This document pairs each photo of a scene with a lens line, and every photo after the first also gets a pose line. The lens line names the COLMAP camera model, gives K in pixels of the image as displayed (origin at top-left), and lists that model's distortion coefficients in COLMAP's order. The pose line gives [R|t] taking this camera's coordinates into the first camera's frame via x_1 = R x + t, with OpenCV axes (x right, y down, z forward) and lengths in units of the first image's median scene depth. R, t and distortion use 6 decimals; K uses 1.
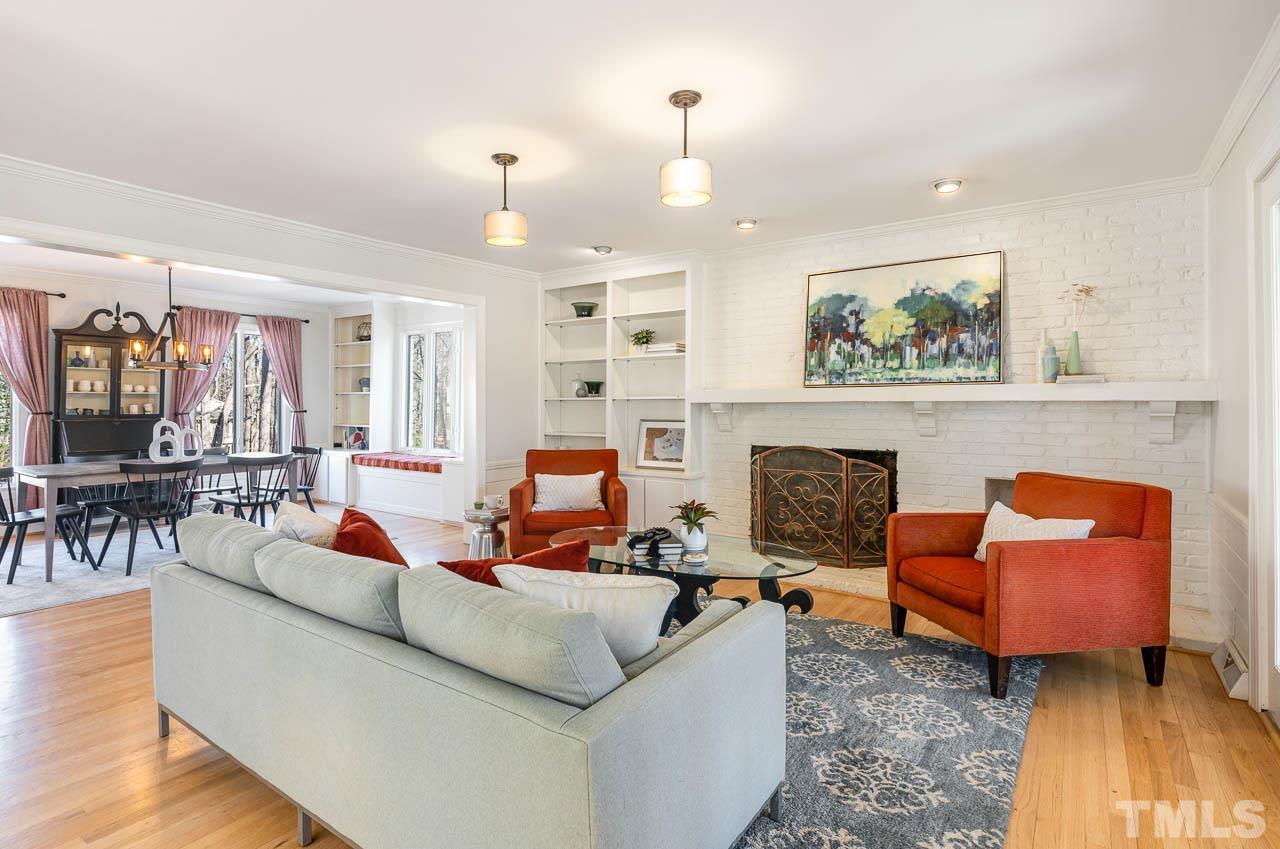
lens RADIAL K [[627.9, 0, 624.0], [0, 627.9, 395.0], [0, 0, 1]] dist [0.000327, 0.000023]
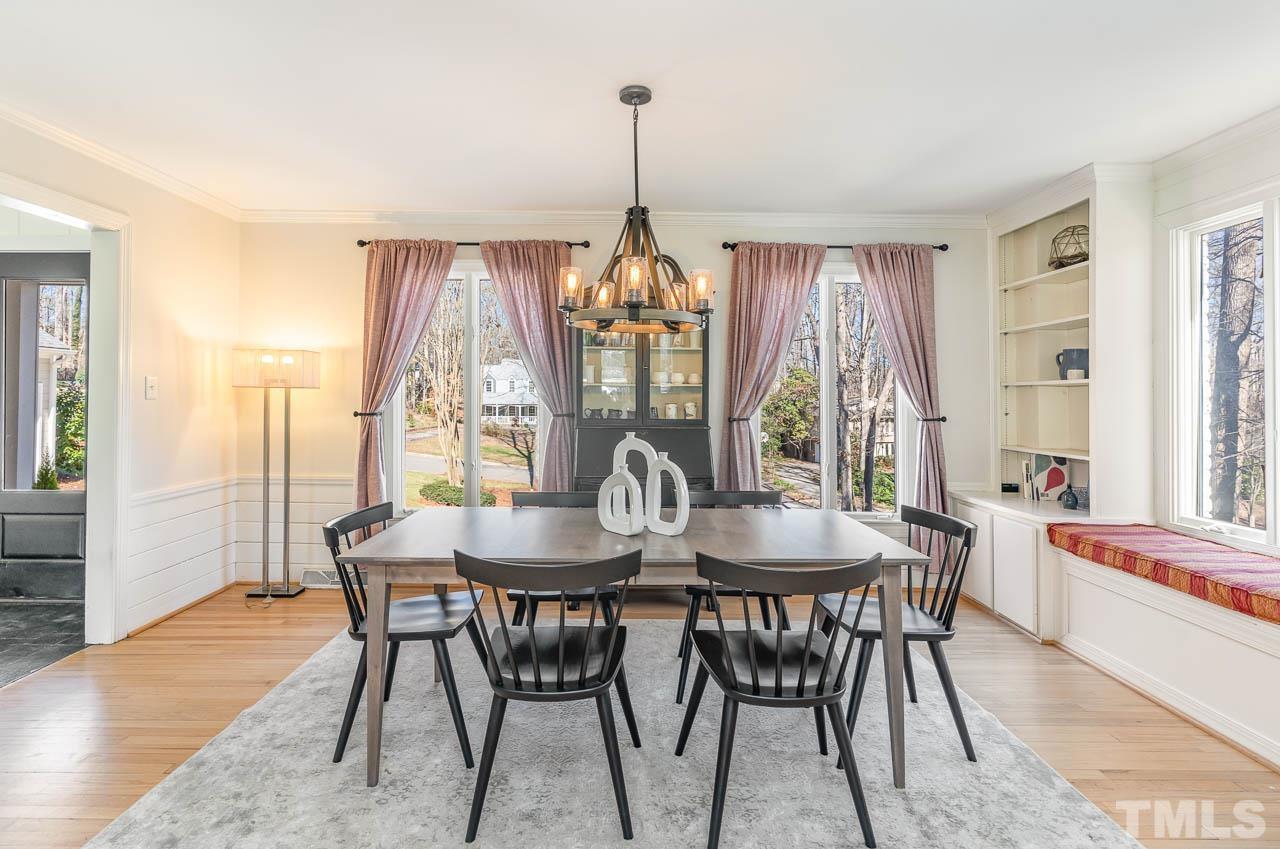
lens RADIAL K [[620.8, 0, 636.7], [0, 620.8, 380.4], [0, 0, 1]] dist [0.002718, 0.000091]
pose [[0.579867, -0.020918, -0.814443, -0.243395], [0.000880, 0.999686, -0.025049, 0.006122], [0.814711, 0.013809, 0.579703, 0.511501]]
